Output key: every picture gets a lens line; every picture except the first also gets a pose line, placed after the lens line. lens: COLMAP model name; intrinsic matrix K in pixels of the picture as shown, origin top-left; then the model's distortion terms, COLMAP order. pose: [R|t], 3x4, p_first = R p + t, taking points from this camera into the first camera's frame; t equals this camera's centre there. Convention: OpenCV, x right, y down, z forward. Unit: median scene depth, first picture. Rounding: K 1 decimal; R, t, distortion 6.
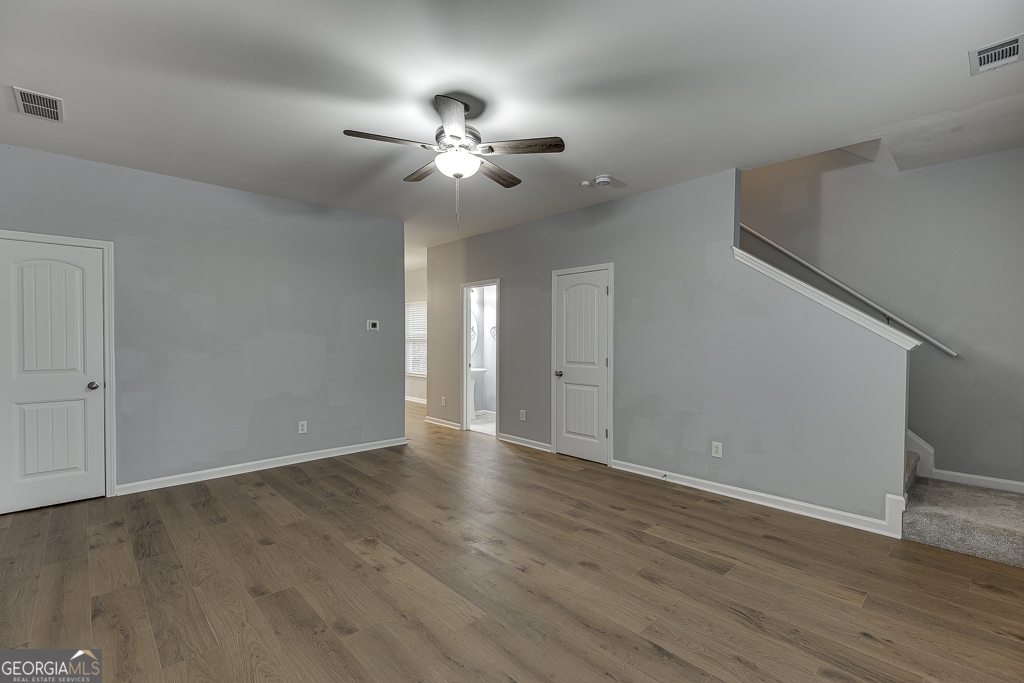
lens RADIAL K [[456.2, 0, 519.3], [0, 456.2, 344.7], [0, 0, 1]] dist [0.007479, -0.002256]
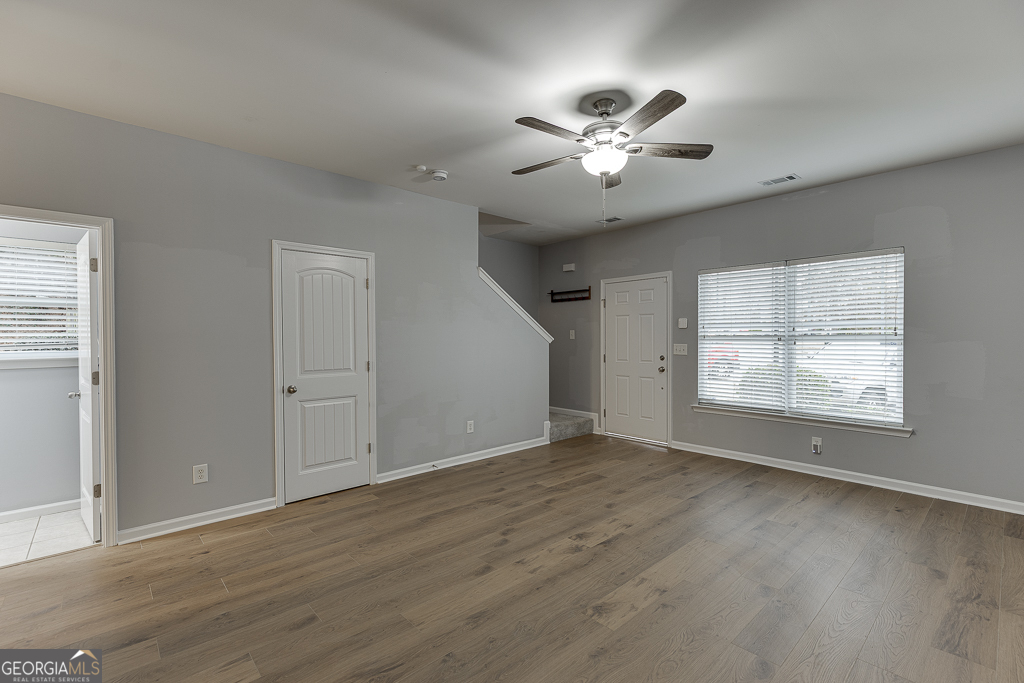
lens RADIAL K [[456.2, 0, 518.7], [0, 456.2, 343.5], [0, 0, 1]] dist [0.007479, -0.002256]
pose [[0.018018, -0.015963, 0.999710, -0.924161], [0.020220, 0.999674, 0.015598, -0.017410], [-0.999633, 0.019933, 0.018335, 0.958413]]
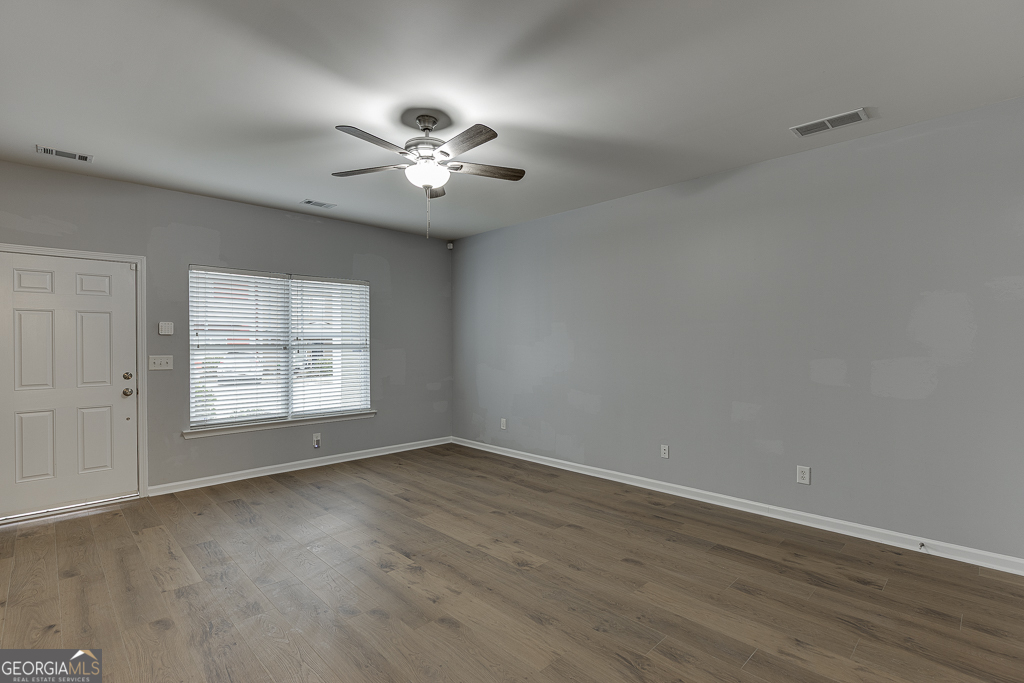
lens RADIAL K [[484.9, 0, 518.5], [0, 484.9, 342.9], [0, 0, 1]] dist [-0.005887, -0.000753]
pose [[-0.999870, 0.002849, -0.015891, -0.261359], [0.002629, 0.999901, 0.013847, -0.028219], [0.015929, 0.013804, -0.999778, 1.706089]]
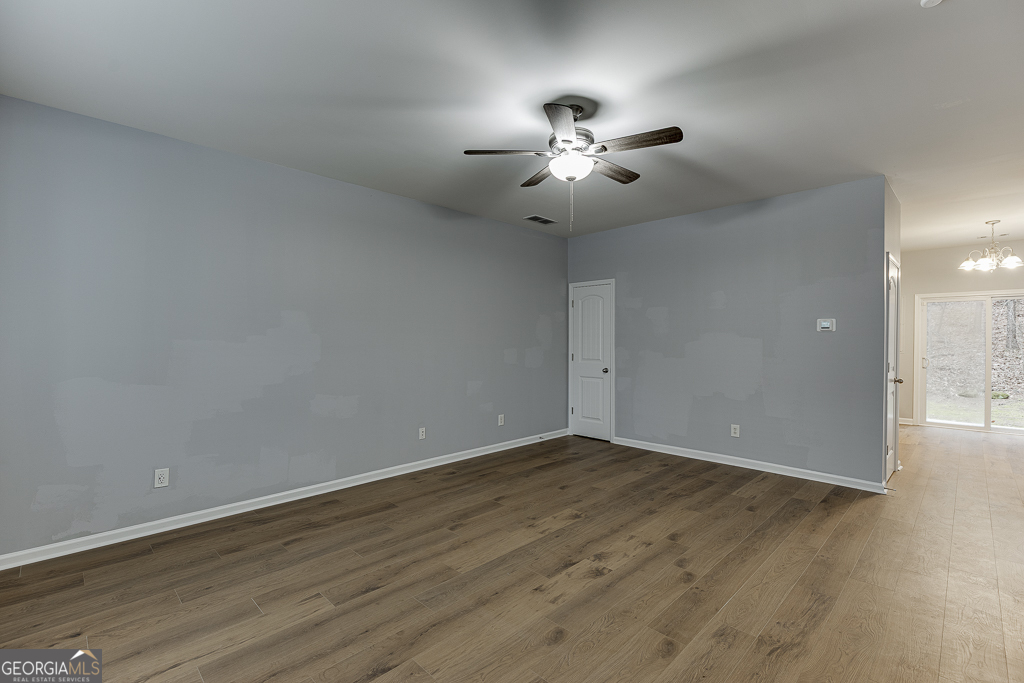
lens RADIAL K [[456.2, 0, 519.4], [0, 456.2, 344.1], [0, 0, 1]] dist [0.007479, -0.002256]
pose [[0.028603, 0.007738, -0.999561, 0.708959], [-0.016238, 0.999842, 0.007276, -0.009753], [0.999459, 0.016023, 0.028724, 0.703655]]
